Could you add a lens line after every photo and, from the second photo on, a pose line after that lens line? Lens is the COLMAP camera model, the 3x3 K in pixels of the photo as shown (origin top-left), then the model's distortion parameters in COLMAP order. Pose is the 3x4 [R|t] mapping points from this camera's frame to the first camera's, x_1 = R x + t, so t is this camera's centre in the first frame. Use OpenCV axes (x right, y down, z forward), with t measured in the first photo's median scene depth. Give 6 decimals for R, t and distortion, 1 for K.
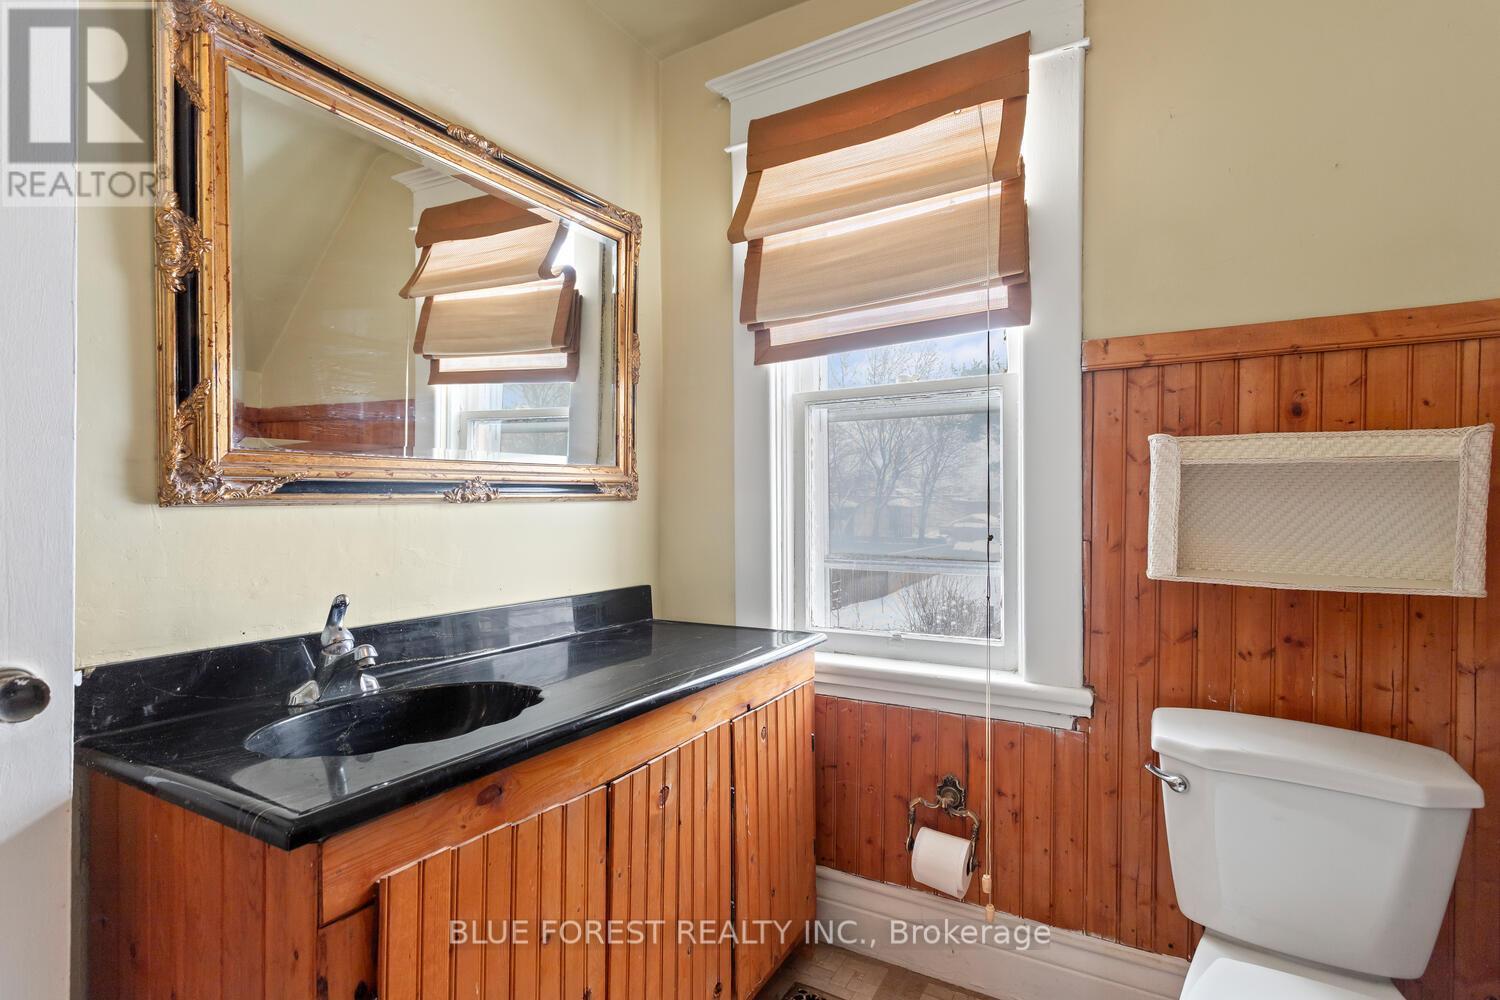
lens RADIAL K [[711.3, 0, 751.6], [0, 711.3, 497.1], [0, 0, 1]] dist [-0.001892, -0.000083]
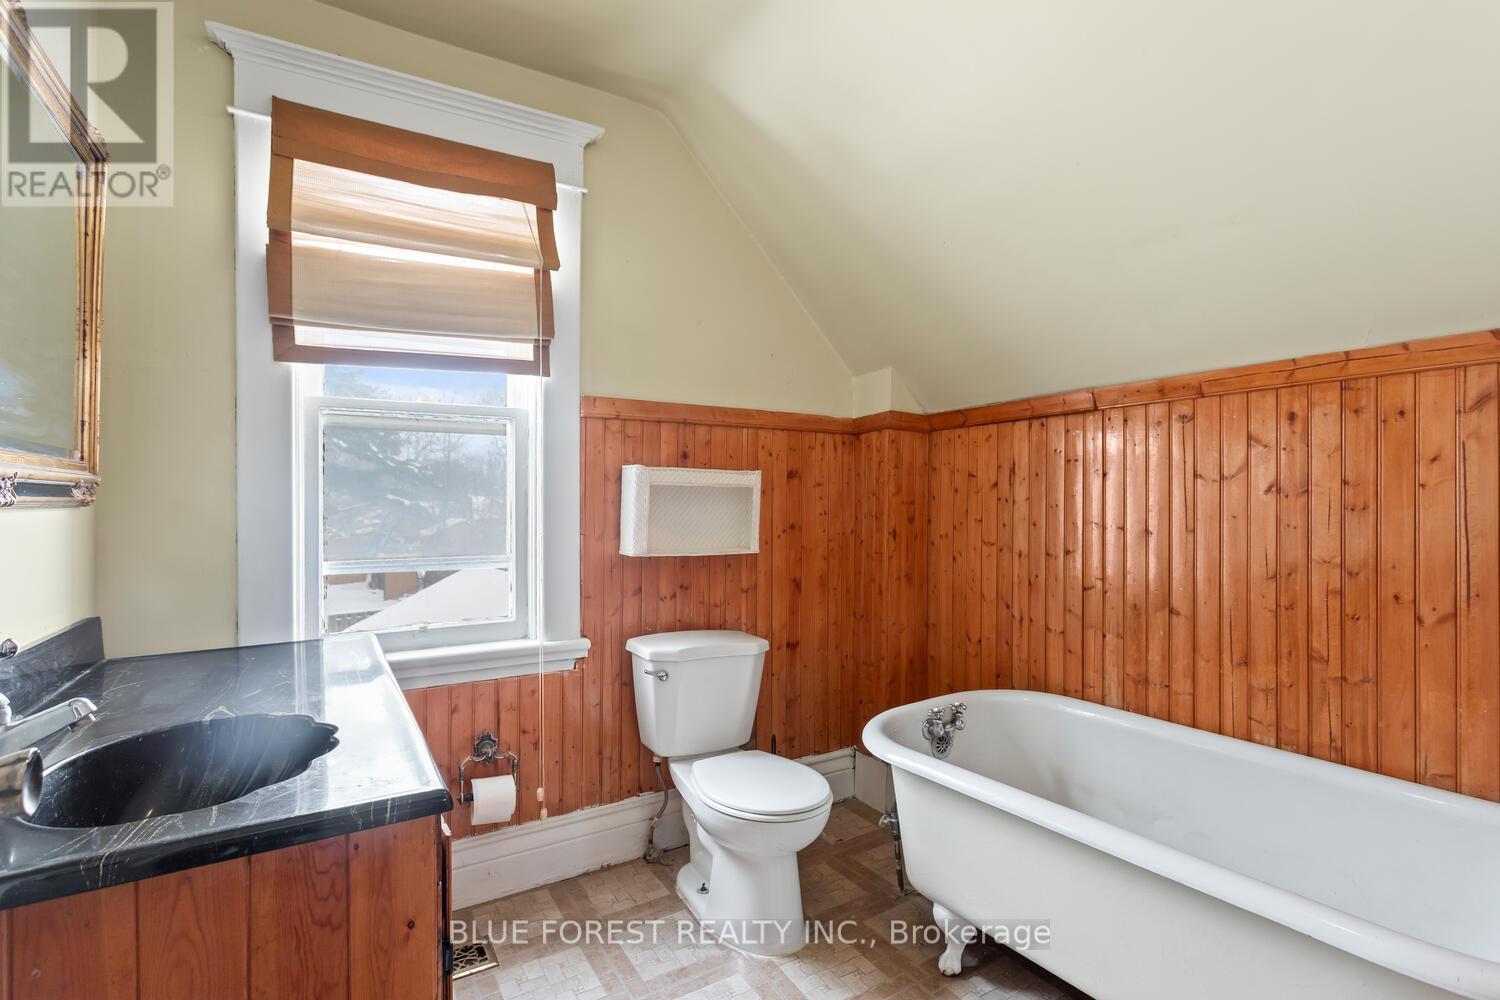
lens RADIAL K [[717.0, 0, 753.4], [0, 717.0, 494.9], [0, 0, 1]] dist [0.003951, 0.001128]
pose [[0.475939, 0.014685, 0.879355, -0.648057], [-0.004501, 0.999888, -0.014261, 0.000169], [-0.879467, 0.002830, 0.475952, 0.005967]]
